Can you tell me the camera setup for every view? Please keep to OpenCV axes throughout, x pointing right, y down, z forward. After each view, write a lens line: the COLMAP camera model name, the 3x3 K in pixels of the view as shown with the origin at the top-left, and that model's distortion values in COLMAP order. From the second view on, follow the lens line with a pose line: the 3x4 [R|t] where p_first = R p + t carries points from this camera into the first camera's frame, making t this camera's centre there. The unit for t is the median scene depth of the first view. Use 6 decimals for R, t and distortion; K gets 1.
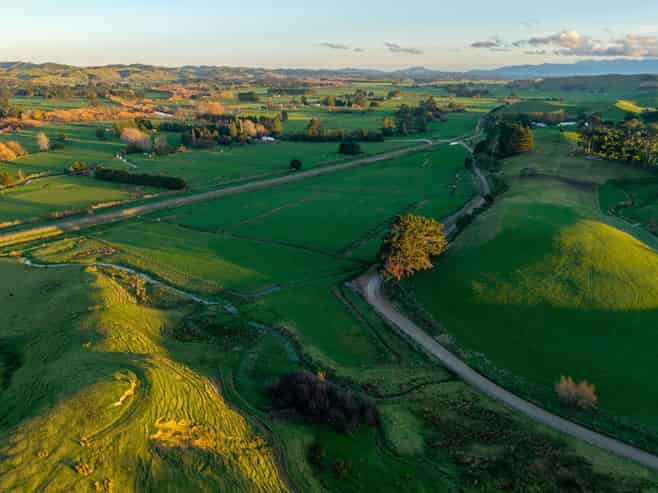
lens RADIAL K [[505.9, 0, 345.3], [0, 505.9, 222.6], [0, 0, 1]] dist [0.010290, -0.014580]
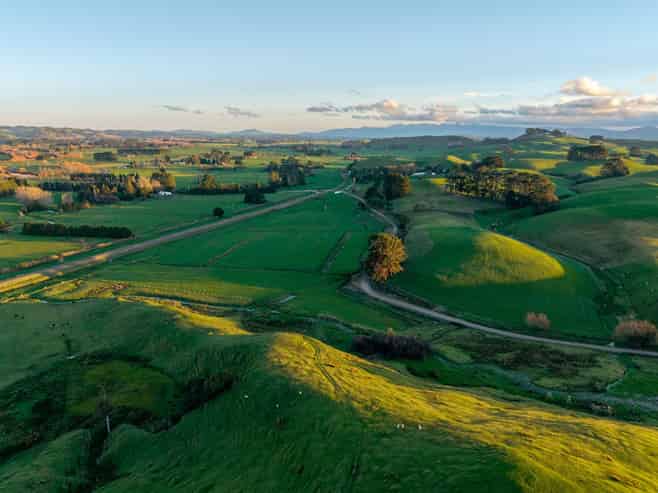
lens RADIAL K [[505.9, 0, 345.3], [0, 505.9, 222.6], [0, 0, 1]] dist [0.010290, -0.014580]
pose [[0.943737, -0.052912, 0.326436, -0.170744], [0.090373, 0.990807, -0.100671, 0.035730], [-0.318108, 0.124508, 0.939843, -0.097497]]
